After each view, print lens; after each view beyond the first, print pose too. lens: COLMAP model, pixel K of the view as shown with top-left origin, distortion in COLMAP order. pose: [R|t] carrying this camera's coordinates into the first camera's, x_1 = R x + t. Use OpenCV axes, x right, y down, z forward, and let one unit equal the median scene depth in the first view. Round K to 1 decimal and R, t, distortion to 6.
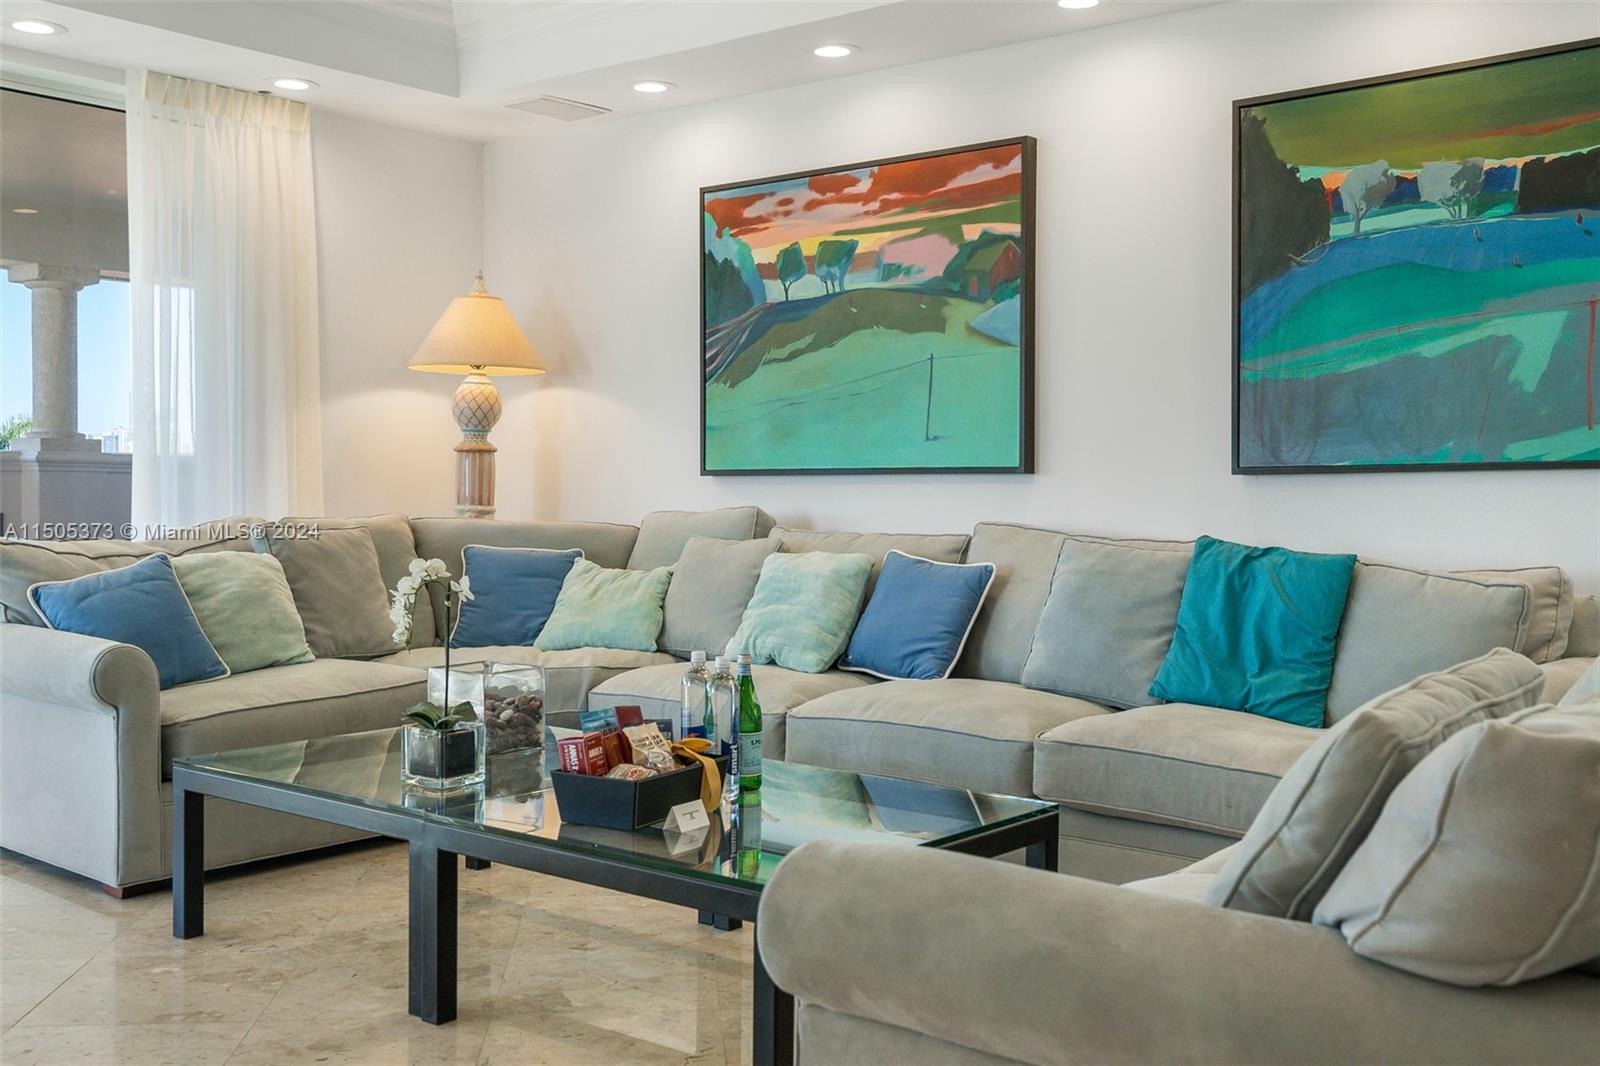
lens RADIAL K [[1628.7, 0, 797.8], [0, 1628.7, 537.5], [0, 0, 1]] dist [0.050984, 0.000000]
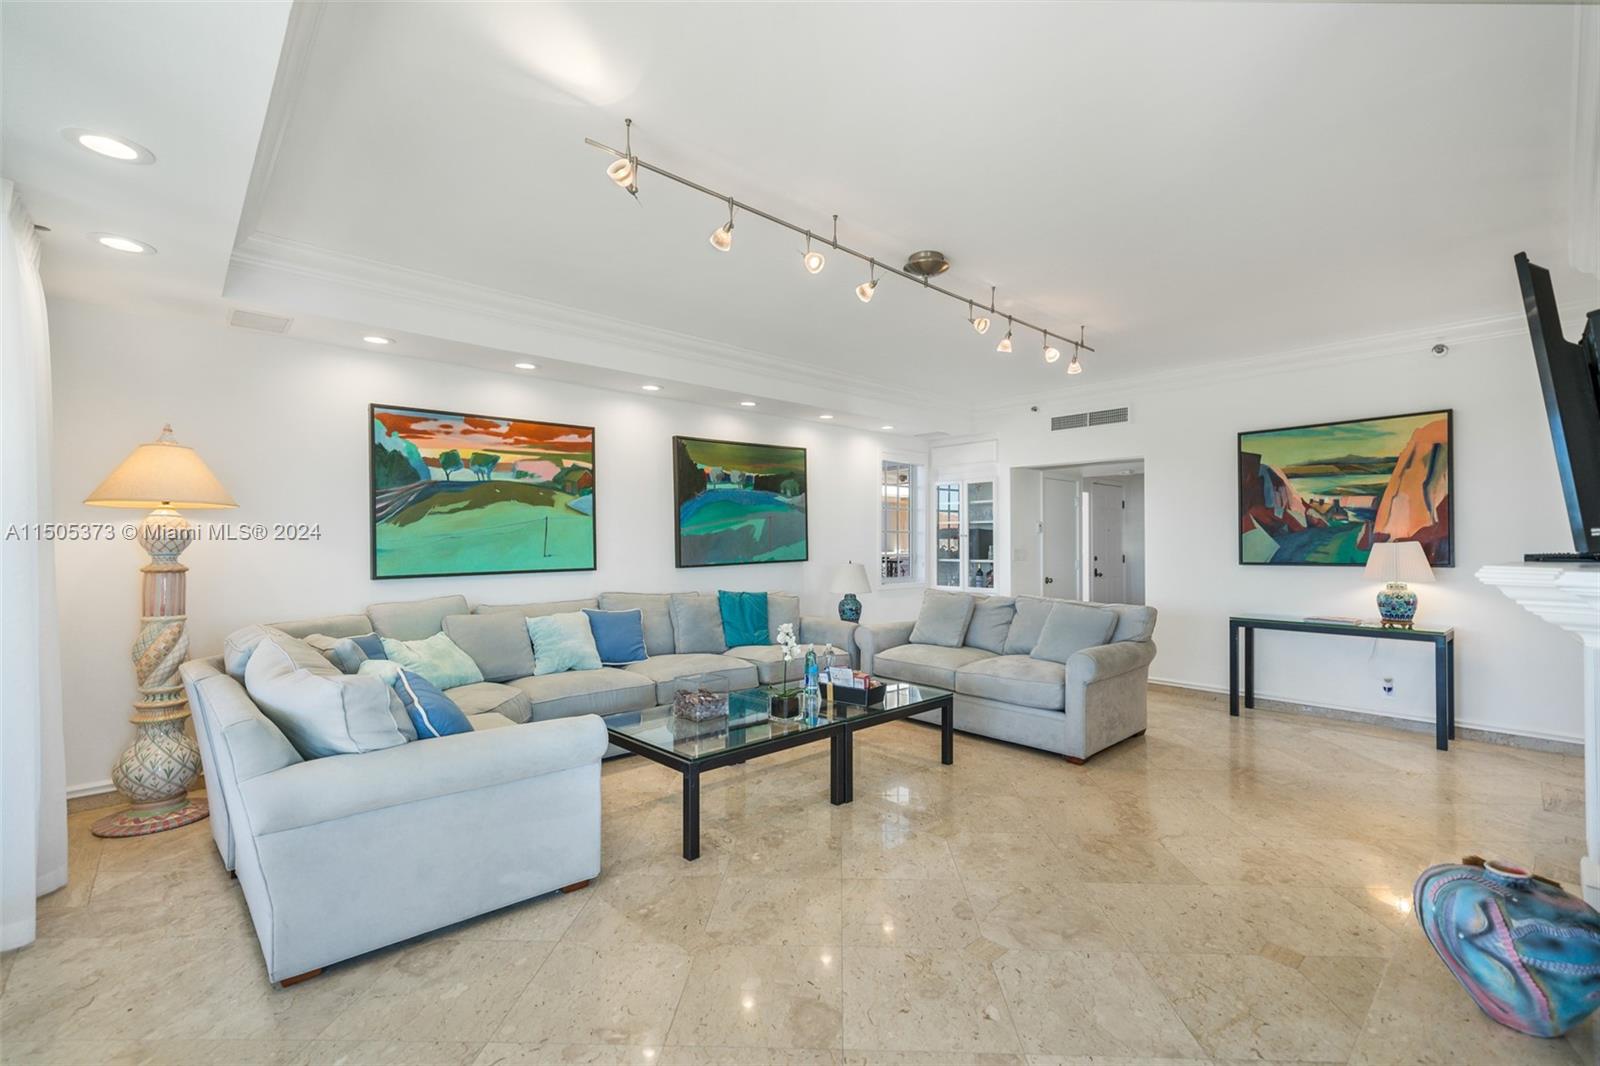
lens RADIAL K [[707.0, 0, 798.1], [0, 707.0, 546.8], [0, 0, 1]] dist [-0.000261, 0.000058]
pose [[0.144078, -0.012000, 0.989494, -0.758868], [0.043924, 0.999018, 0.005720, -0.061777], [-0.988591, 0.042639, 0.144464, 0.526361]]
